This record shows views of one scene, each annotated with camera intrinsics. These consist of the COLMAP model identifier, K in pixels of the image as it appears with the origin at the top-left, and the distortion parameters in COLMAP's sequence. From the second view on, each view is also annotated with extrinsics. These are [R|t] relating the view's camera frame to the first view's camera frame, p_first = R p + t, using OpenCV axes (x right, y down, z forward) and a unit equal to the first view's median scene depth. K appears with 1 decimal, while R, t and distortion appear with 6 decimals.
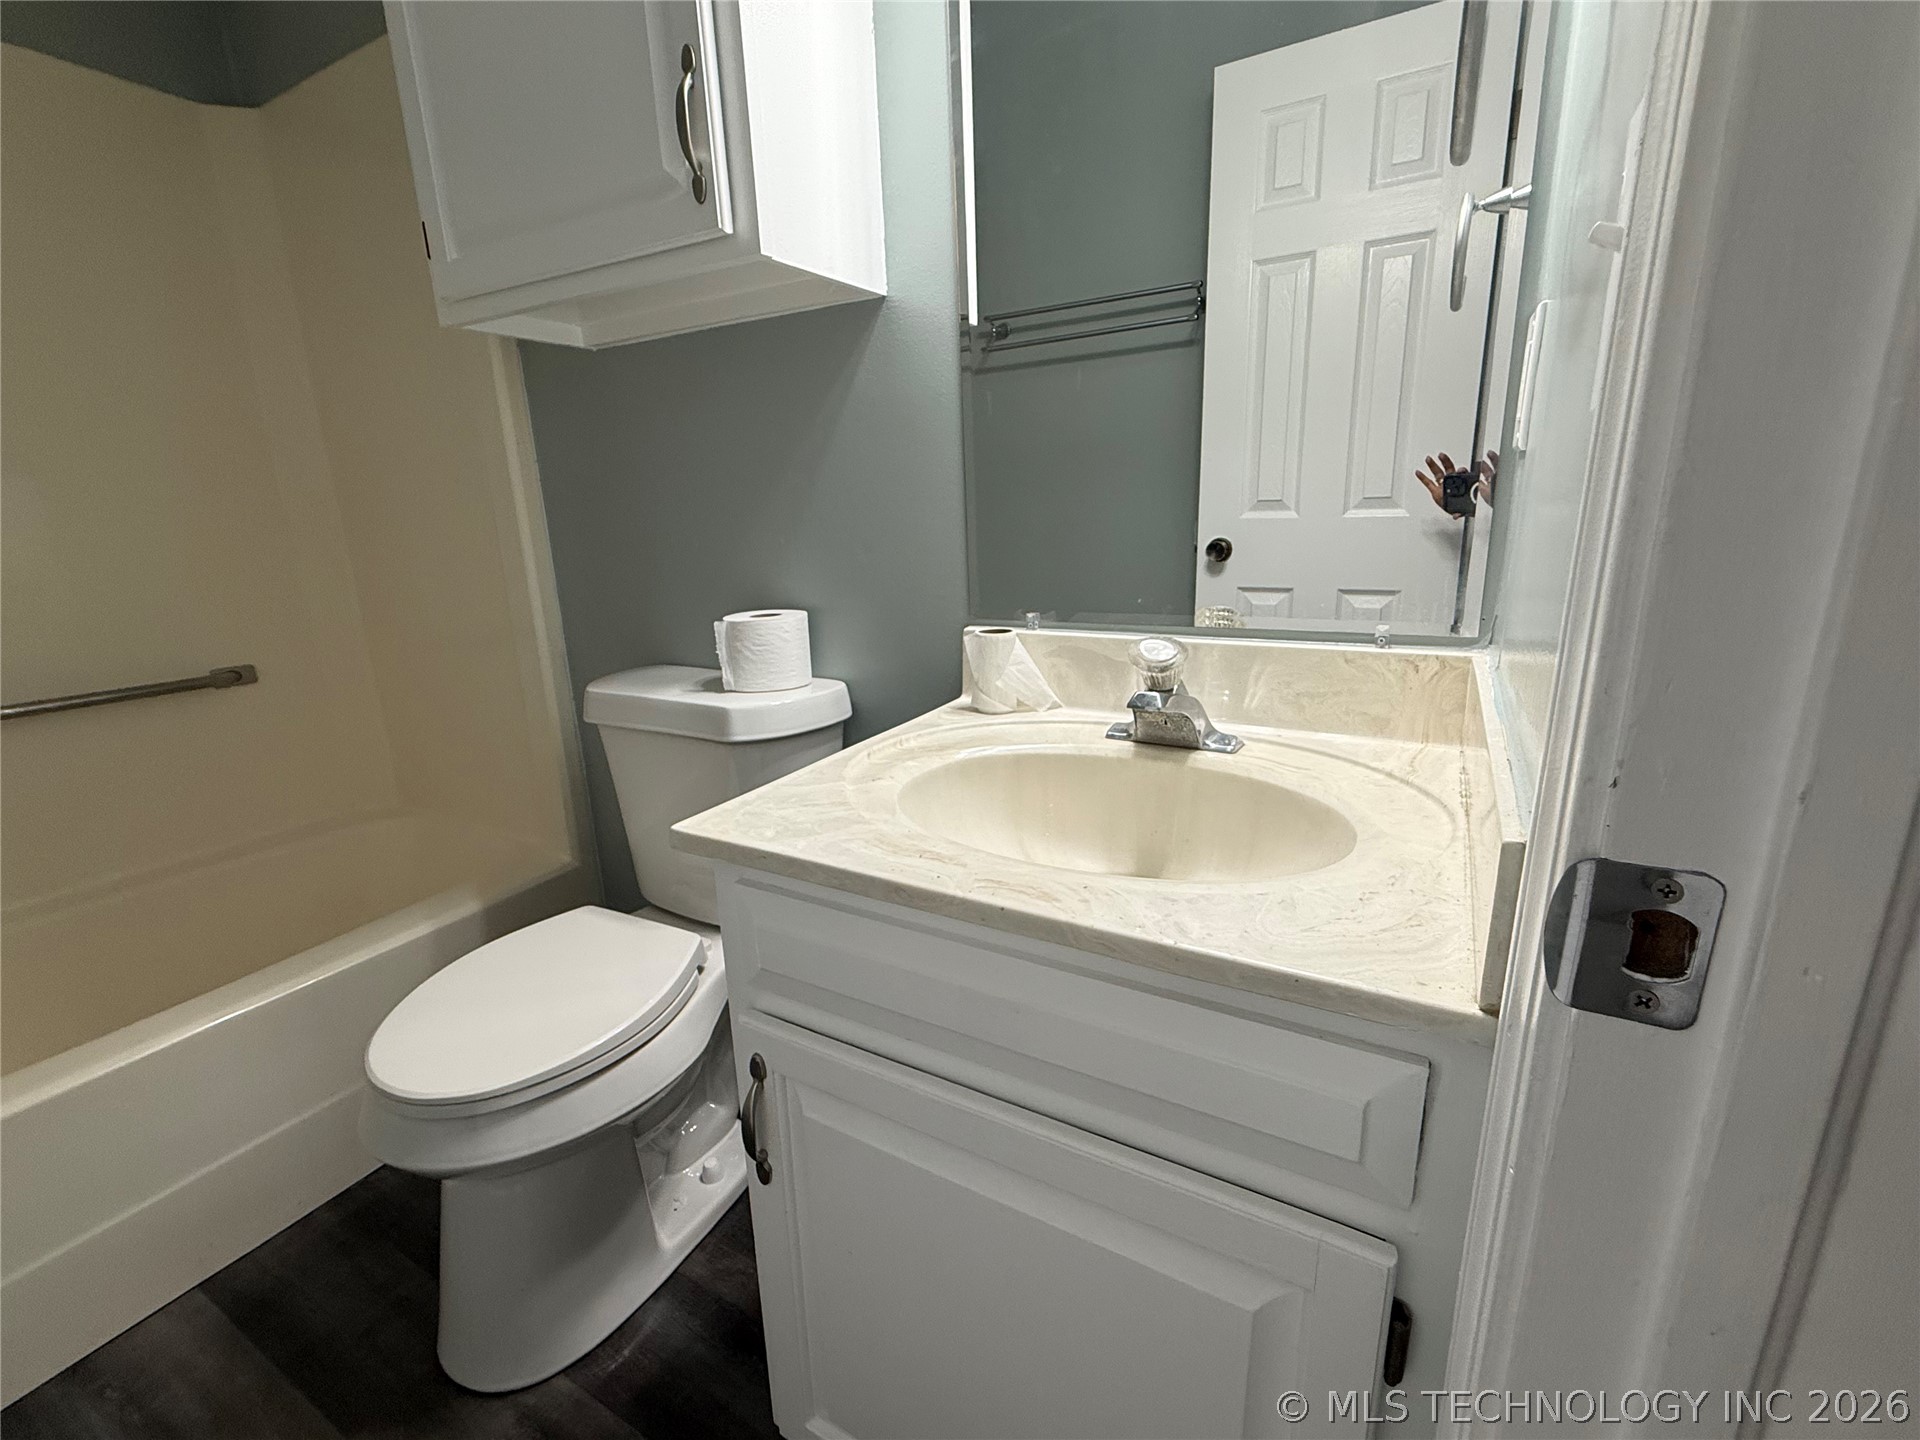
lens RADIAL K [[840.7, 0, 960.0], [0, 840.7, 720.0], [0, 0, 1]] dist [0.000904, -0.000151]
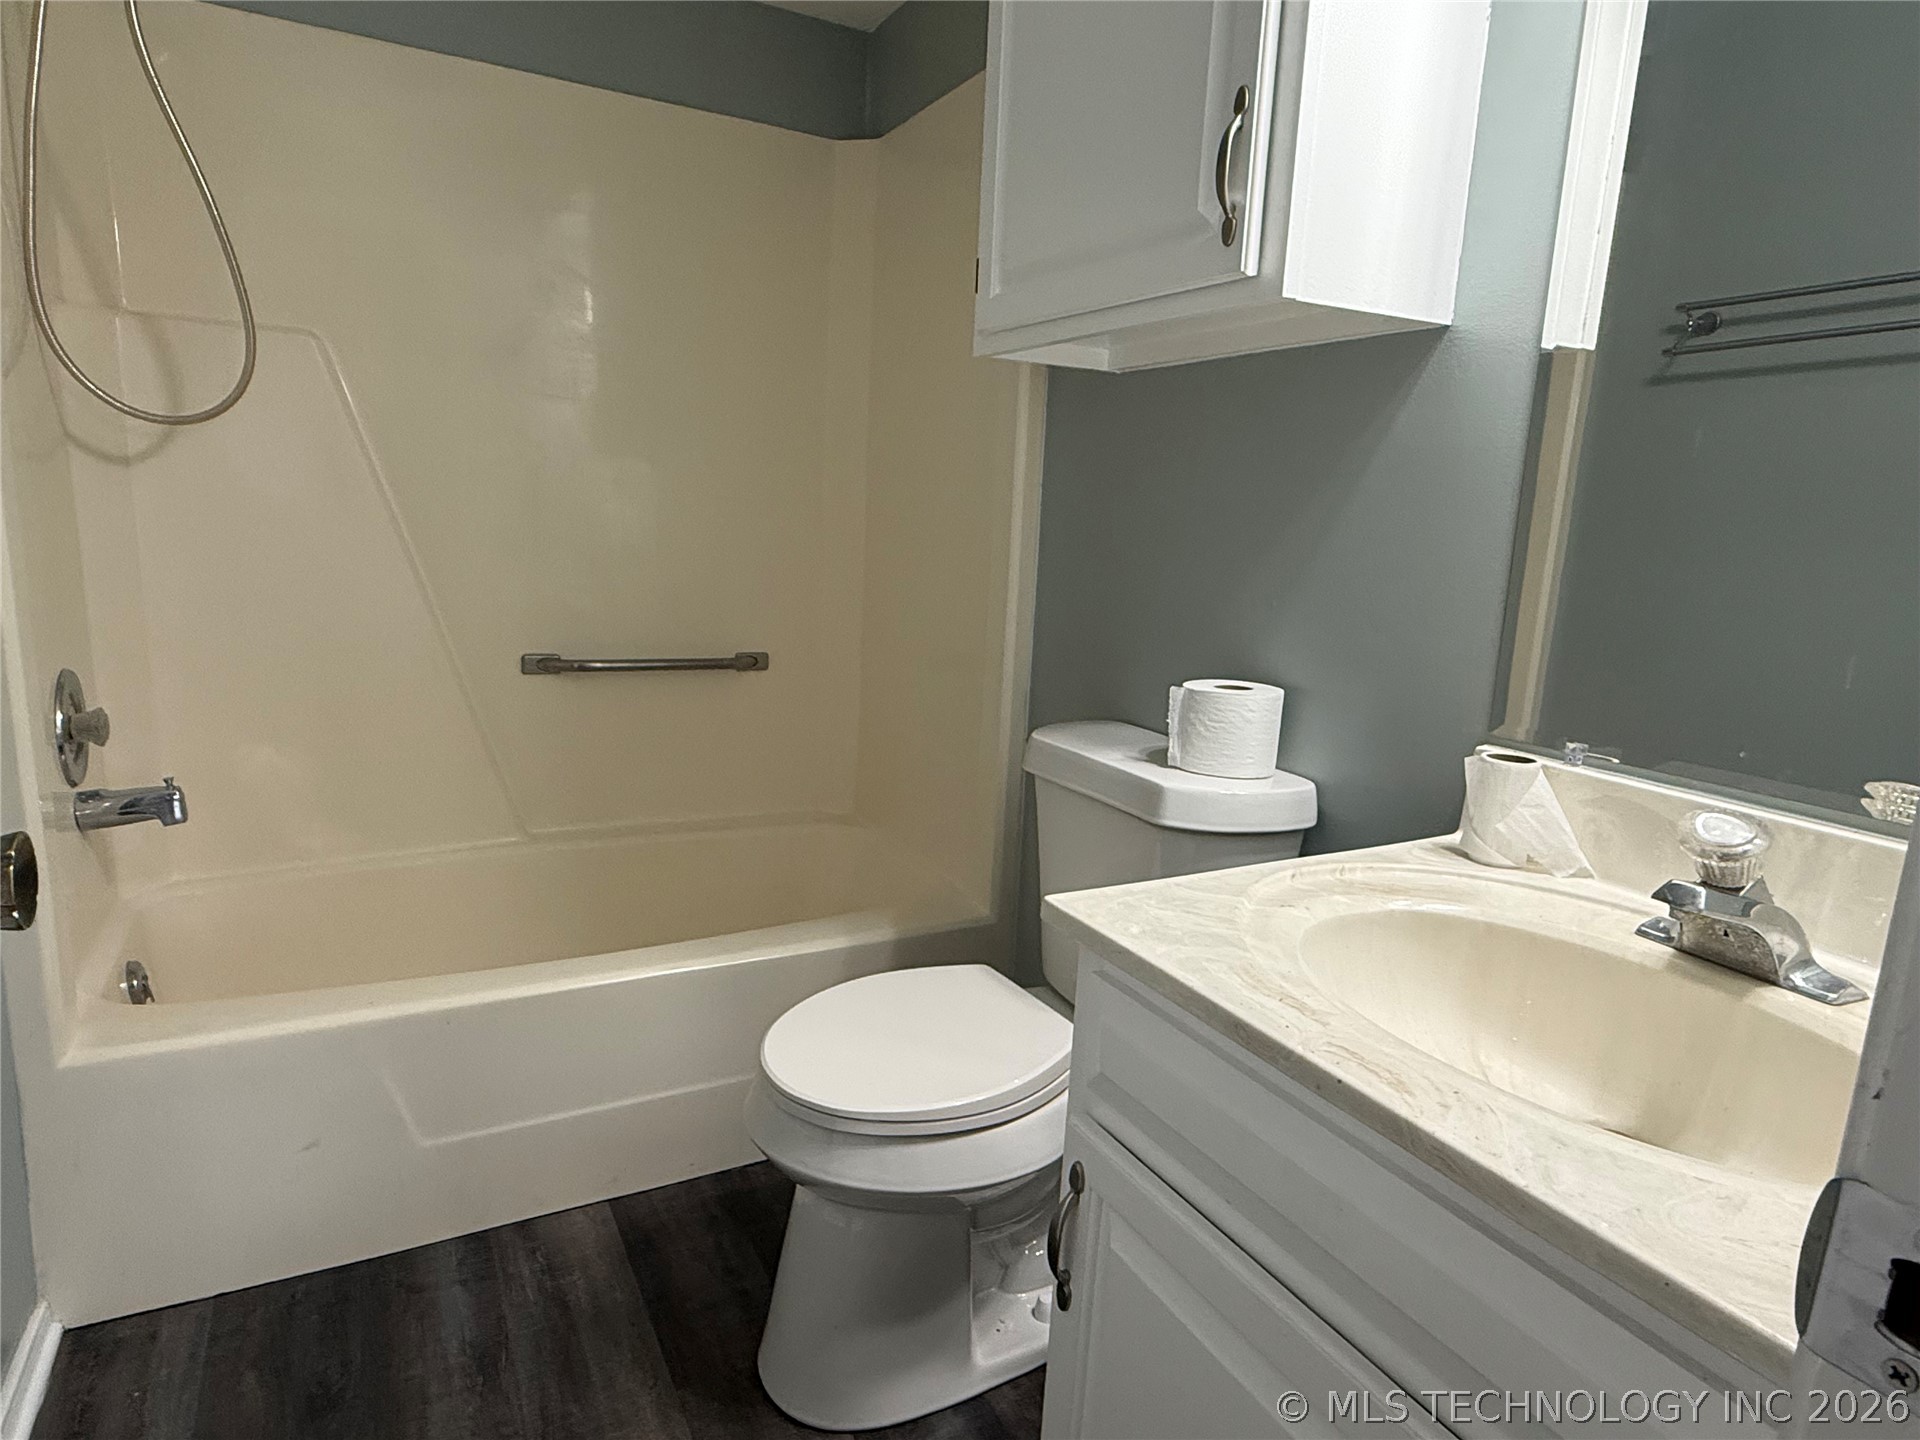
lens RADIAL K [[1126.3, 0, 950.2], [0, 1126.3, 726.5], [0, 0, 1]] dist [-0.000696, 0.000888]
pose [[0.841429, 0.174342, -0.511470, 0.131047], [-0.206378, 0.978454, -0.005996, -0.023077], [0.499404, 0.110601, 0.859280, -0.127152]]
